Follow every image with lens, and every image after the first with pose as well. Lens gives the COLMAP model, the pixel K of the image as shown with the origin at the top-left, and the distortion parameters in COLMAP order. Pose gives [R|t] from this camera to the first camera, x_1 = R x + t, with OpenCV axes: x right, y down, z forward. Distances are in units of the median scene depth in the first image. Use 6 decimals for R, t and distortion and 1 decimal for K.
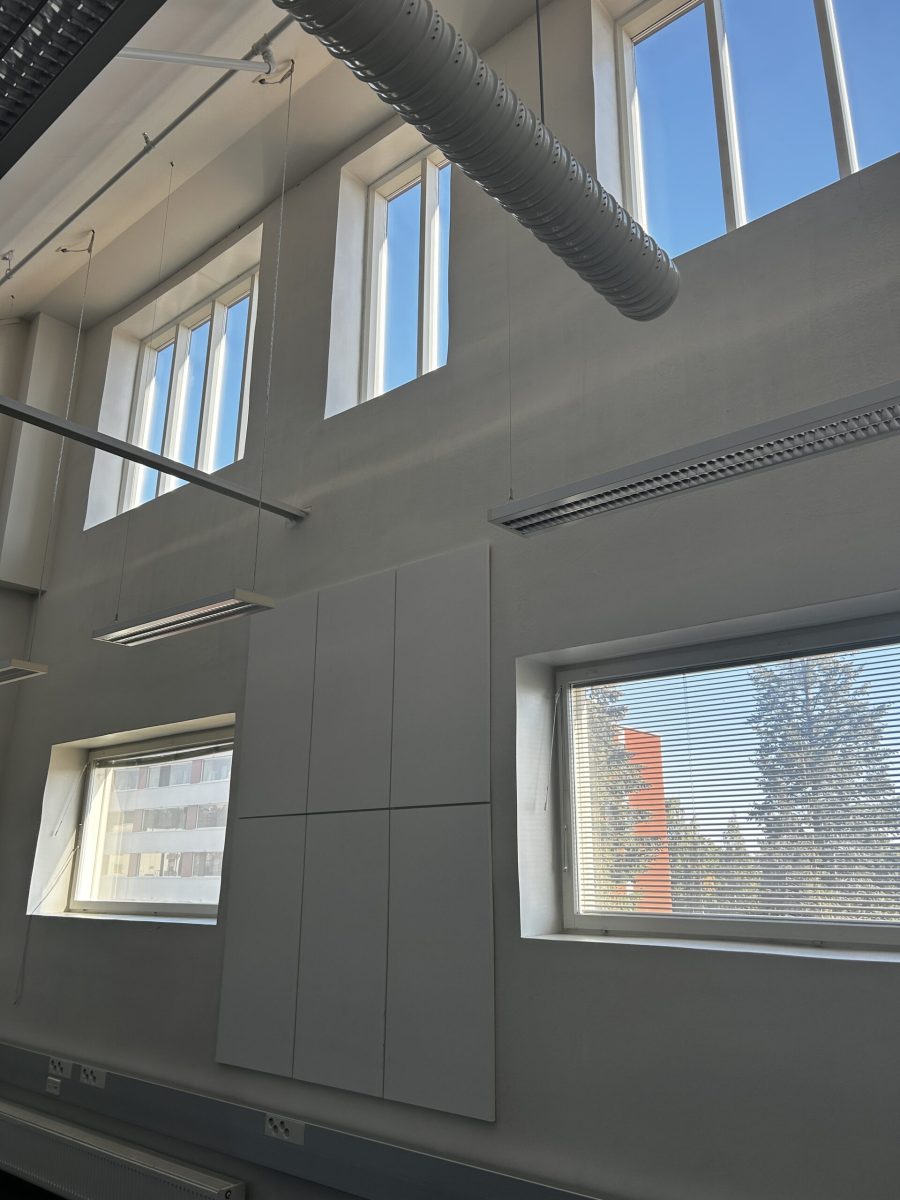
lens RADIAL K [[954.4, 0, 450.0], [0, 954.4, 600.0], [0, 0, 1]] dist [0.063591, -0.004293]
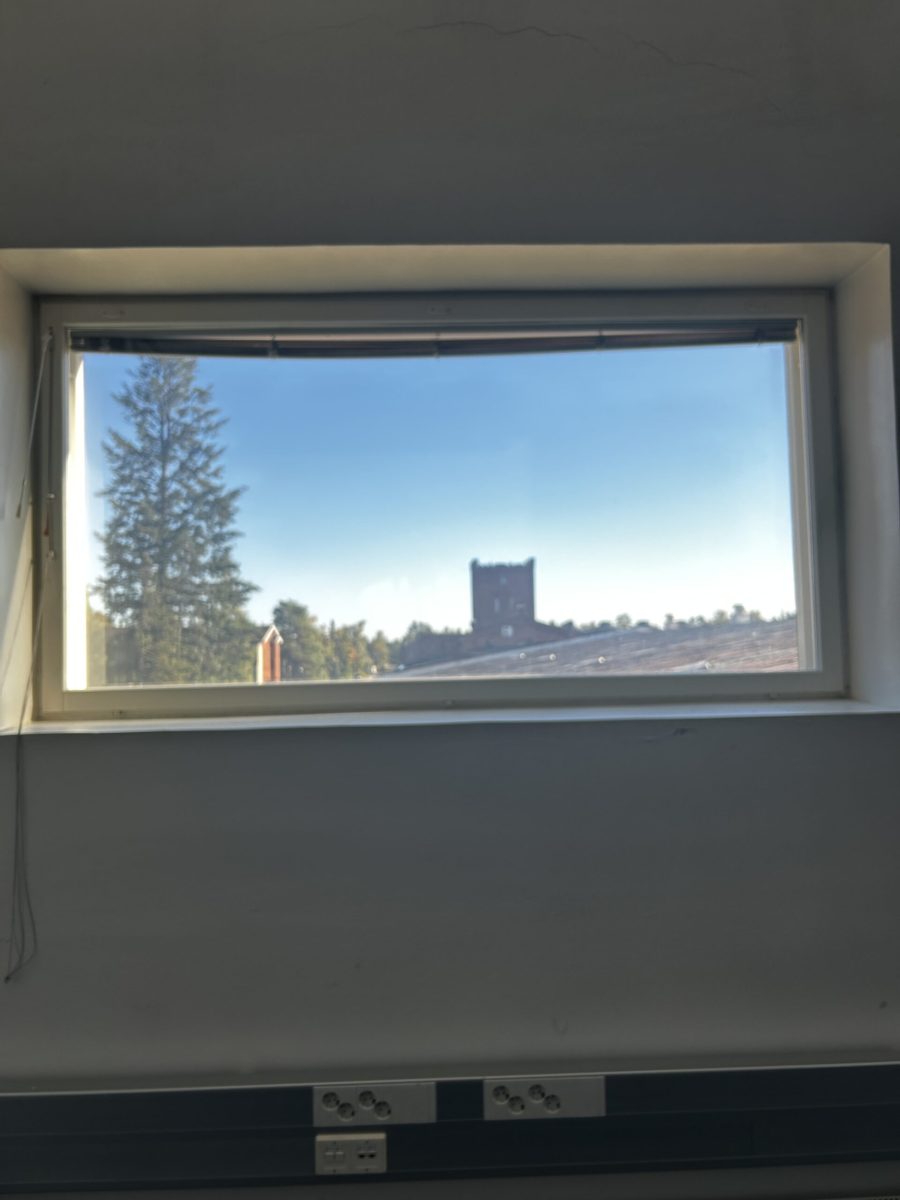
lens RADIAL K [[926.8, 0, 450.0], [0, 926.8, 600.0], [0, 0, 1]] dist [0.039003, -0.005465]
pose [[0.695371, 0.019278, 0.718393, -0.634527], [-0.176052, 0.973750, 0.144280, 0.231695], [-0.696754, -0.226802, 0.680511, 0.772583]]
